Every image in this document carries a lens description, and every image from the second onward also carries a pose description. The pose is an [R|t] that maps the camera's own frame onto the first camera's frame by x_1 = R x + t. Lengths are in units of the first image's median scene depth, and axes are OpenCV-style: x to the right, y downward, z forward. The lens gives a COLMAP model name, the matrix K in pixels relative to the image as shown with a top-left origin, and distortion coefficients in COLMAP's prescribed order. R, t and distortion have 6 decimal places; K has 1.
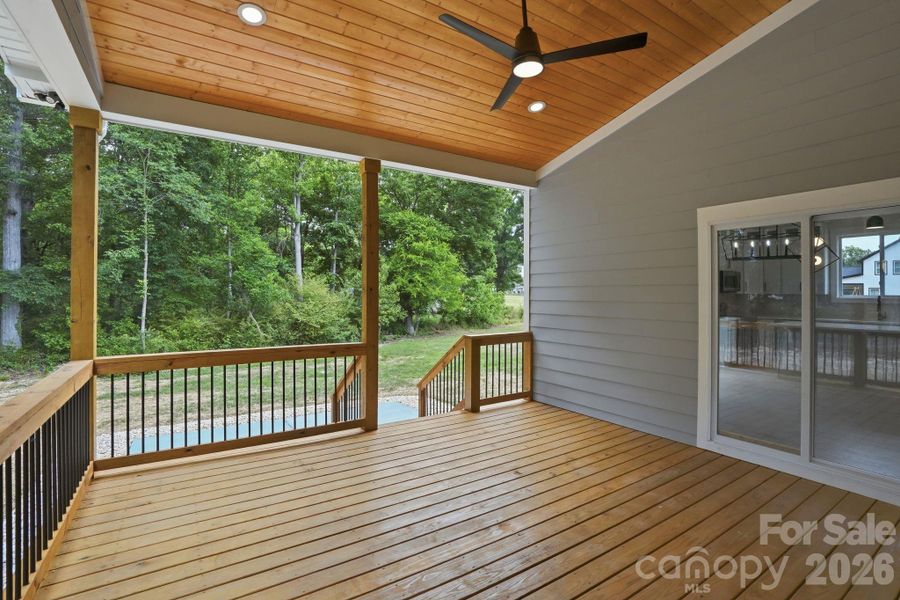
lens RADIAL K [[419.8, 0, 443.9], [0, 419.8, 302.0], [0, 0, 1]] dist [-0.033146, 0.000535]
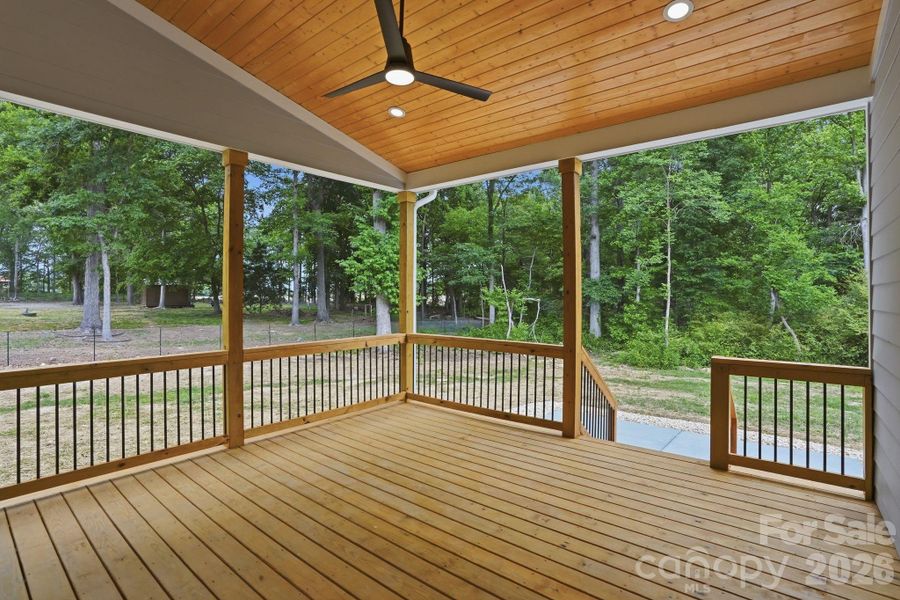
lens RADIAL K [[419.8, 0, 447.1], [0, 419.8, 296.6], [0, 0, 1]] dist [-0.033146, 0.000535]
pose [[0.332216, 0.004117, -0.943194, 0.123690], [-0.022444, 0.999742, -0.003542, -0.001756], [0.942936, 0.022346, 0.332222, 0.078599]]
